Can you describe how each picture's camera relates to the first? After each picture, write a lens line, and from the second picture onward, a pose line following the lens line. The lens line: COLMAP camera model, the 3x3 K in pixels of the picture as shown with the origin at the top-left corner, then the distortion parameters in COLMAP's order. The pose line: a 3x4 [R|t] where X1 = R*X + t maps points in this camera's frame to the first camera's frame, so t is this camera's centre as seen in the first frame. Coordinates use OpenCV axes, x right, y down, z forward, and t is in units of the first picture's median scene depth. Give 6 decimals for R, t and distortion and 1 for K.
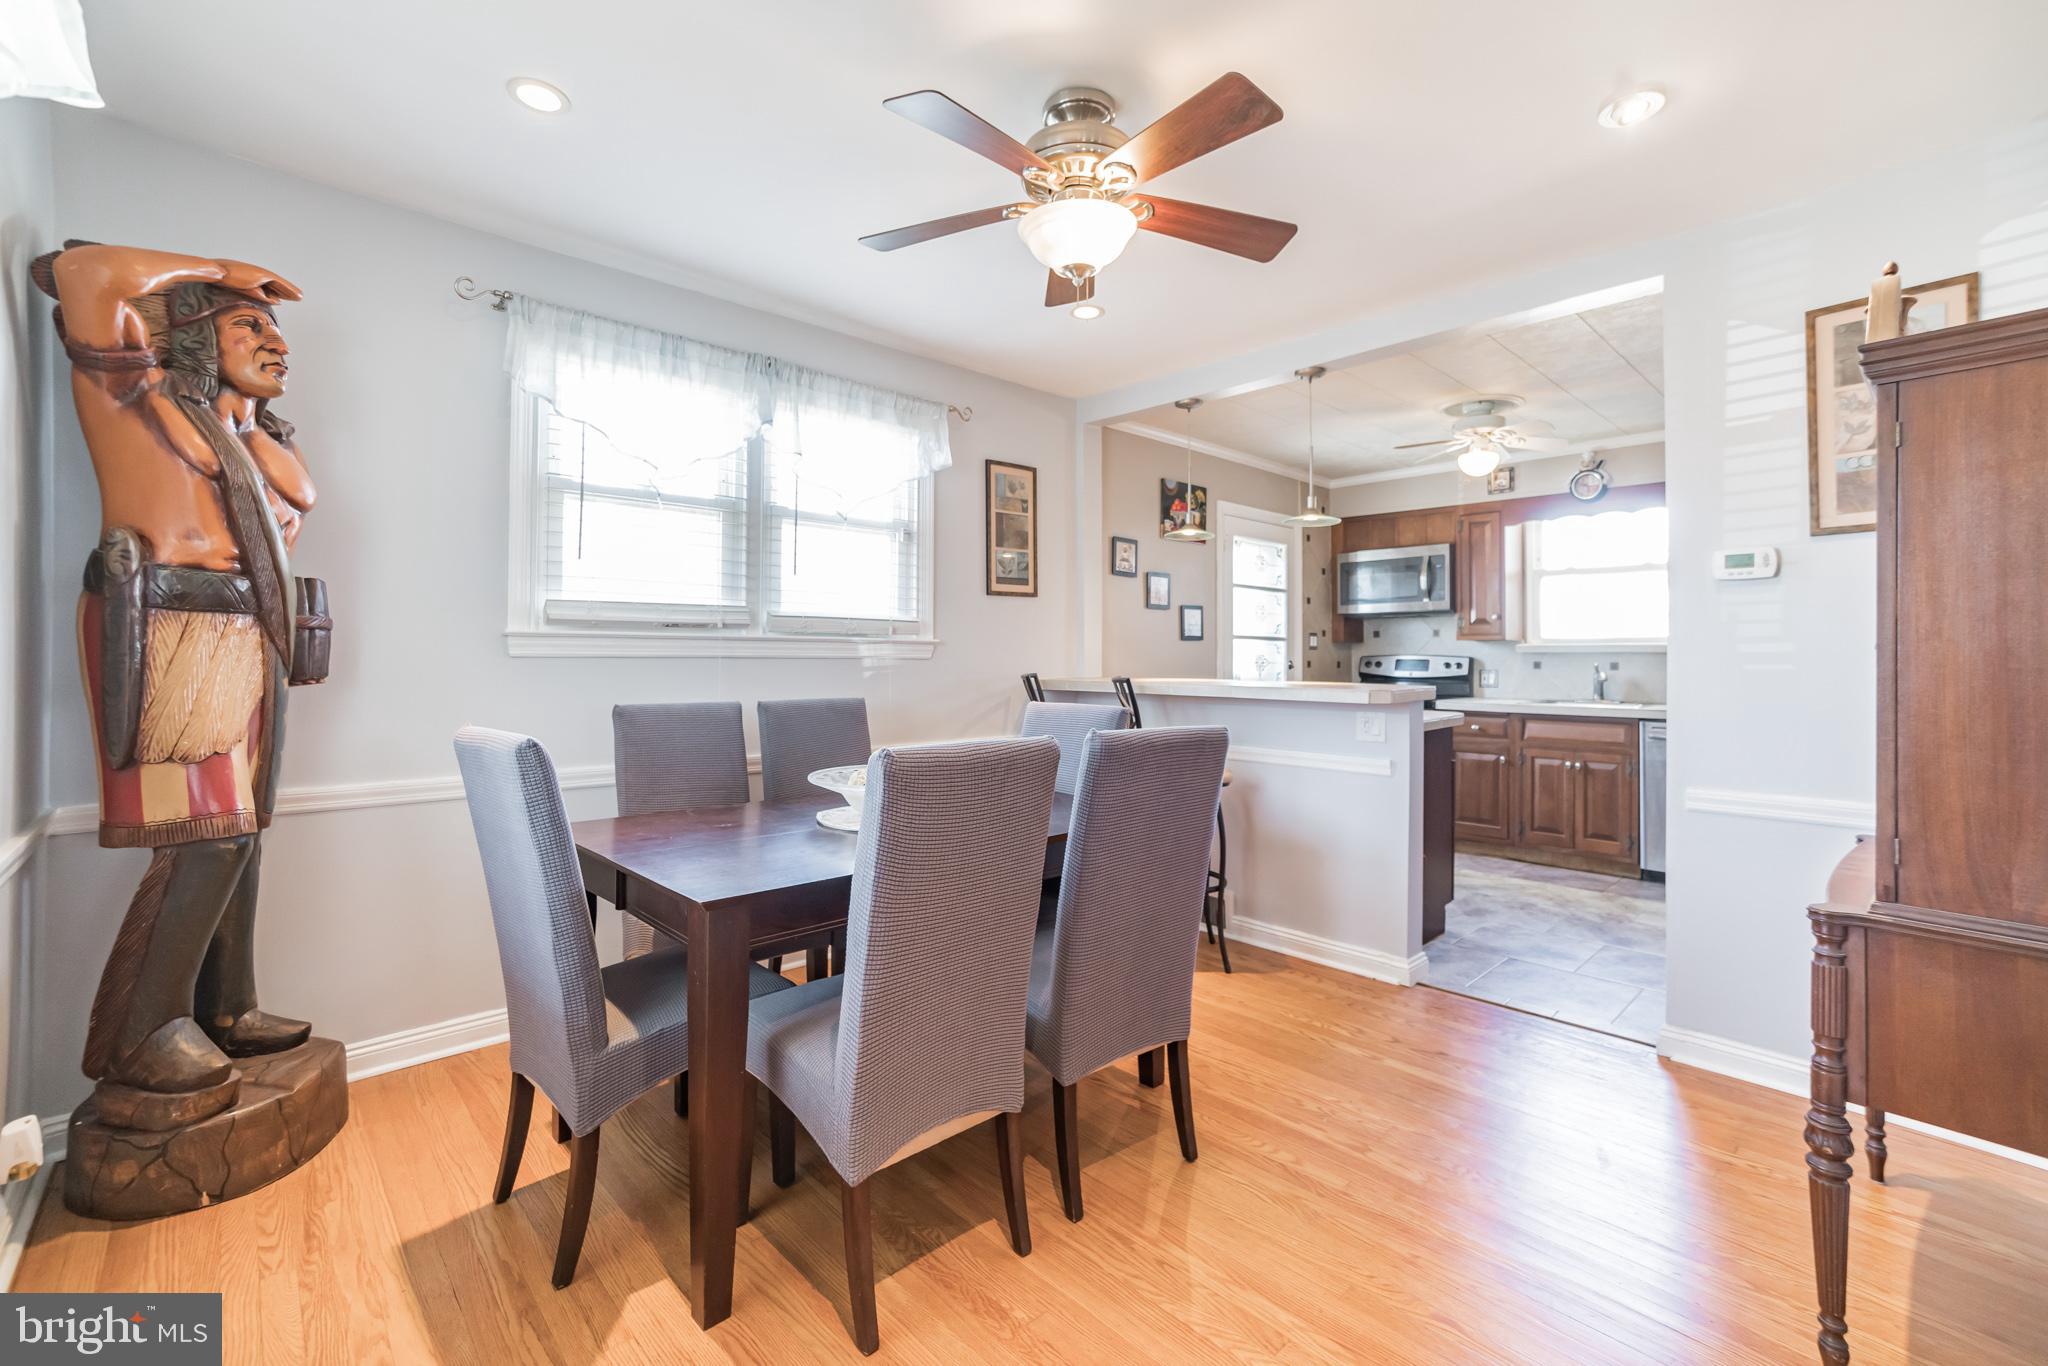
lens RADIAL K [[875.0, 0, 1031.6], [0, 875.0, 678.9], [0, 0, 1]] dist [-0.040141, 0.024661]
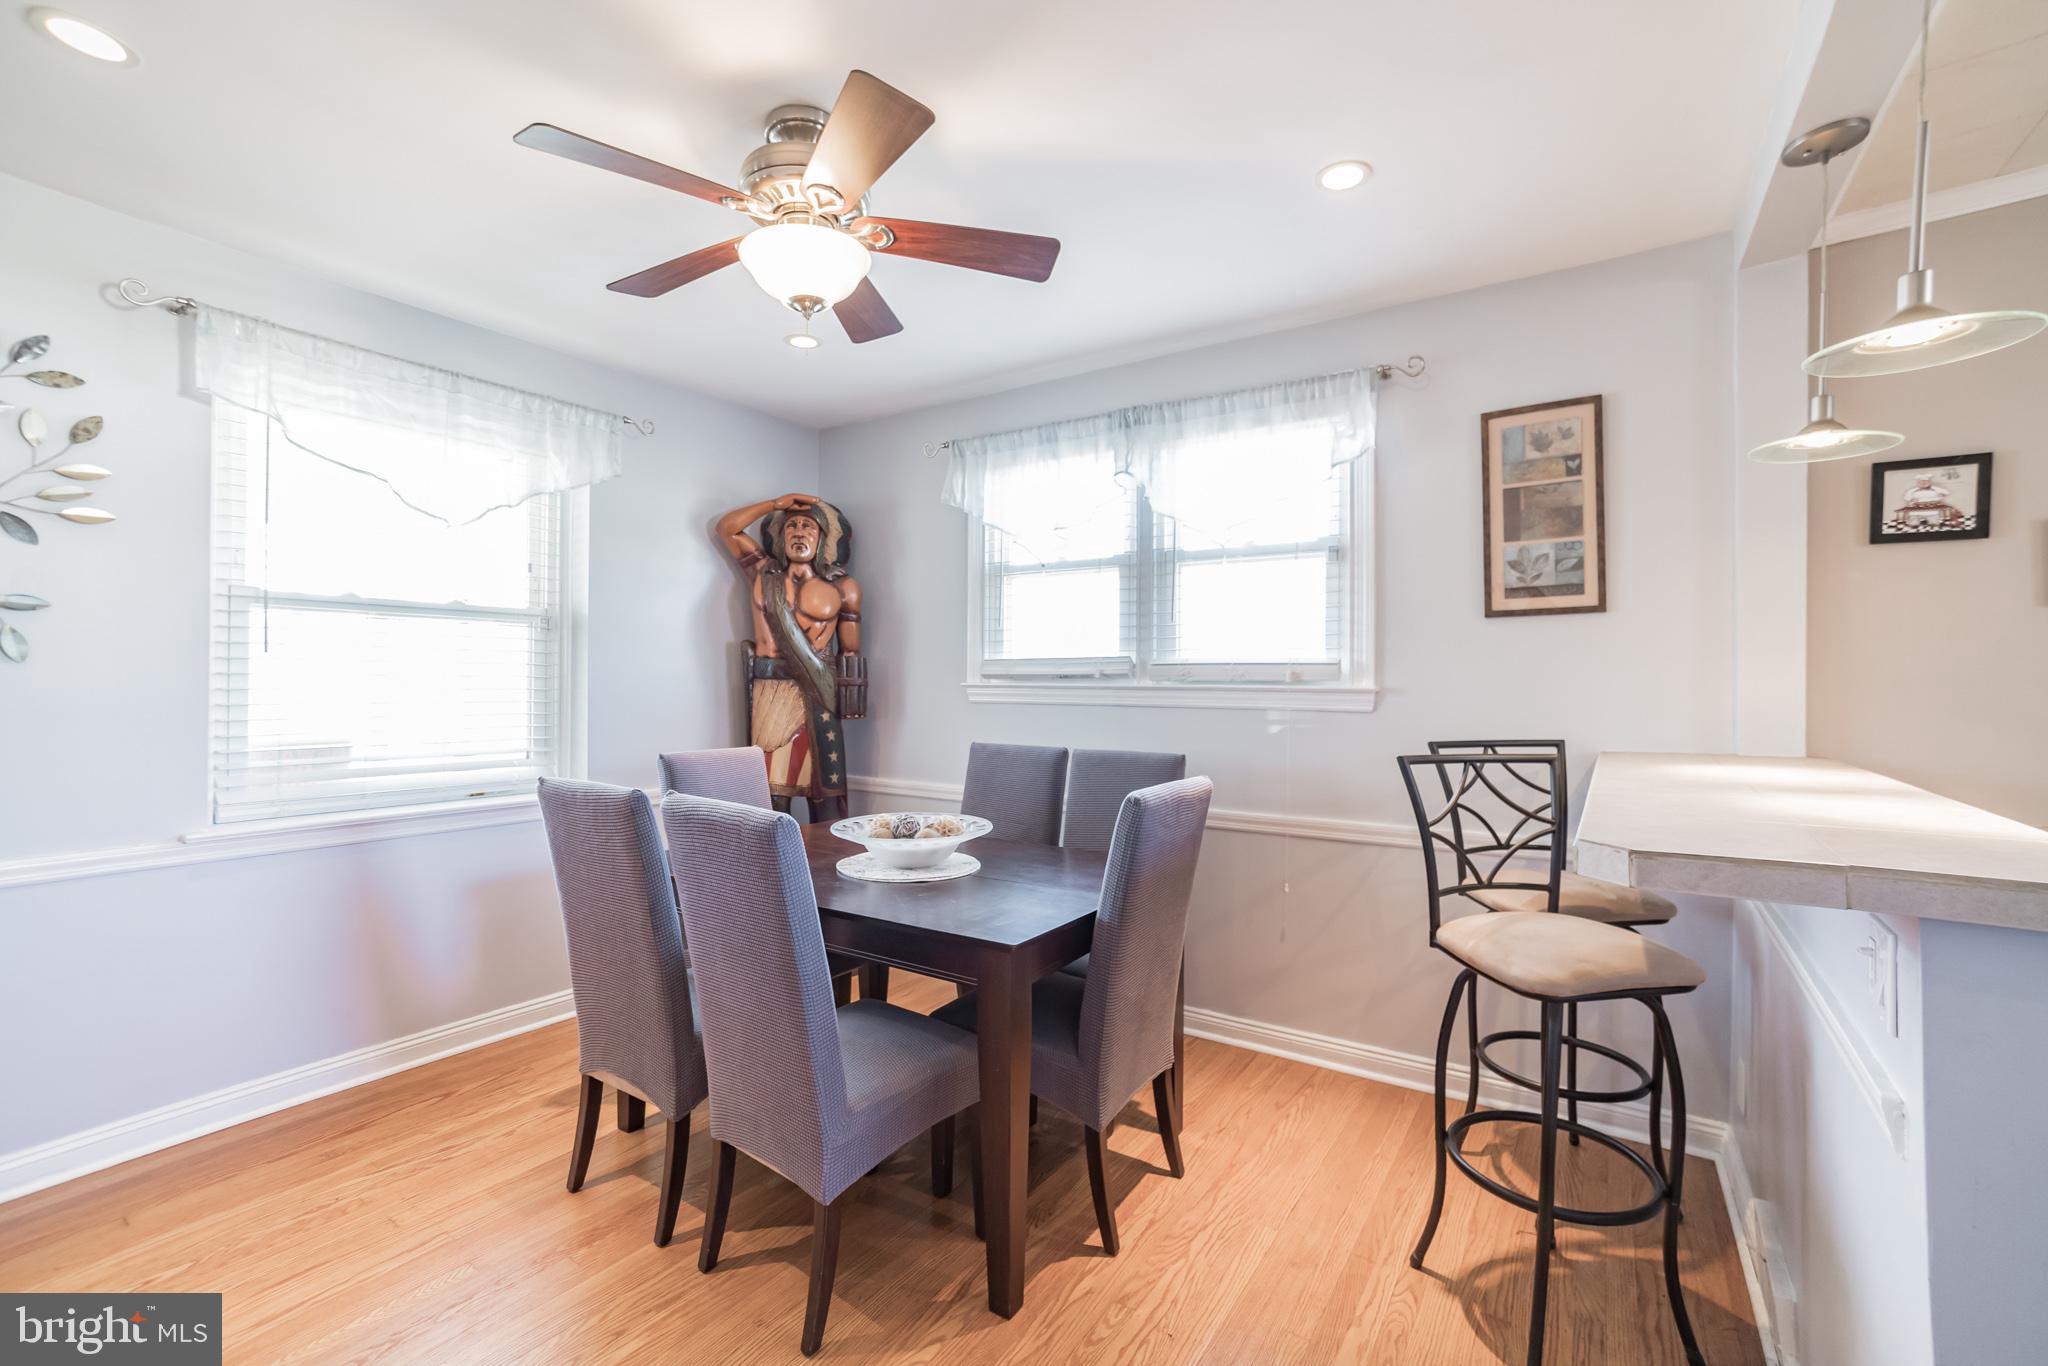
lens RADIAL K [[875.0, 0, 1031.6], [0, 875.0, 678.9], [0, 0, 1]] dist [-0.040141, 0.024661]
pose [[0.236416, -0.005668, -0.971635, 0.500035], [-0.025917, 0.999590, -0.012137, -0.032576], [0.971306, 0.028052, 0.236172, 0.509705]]
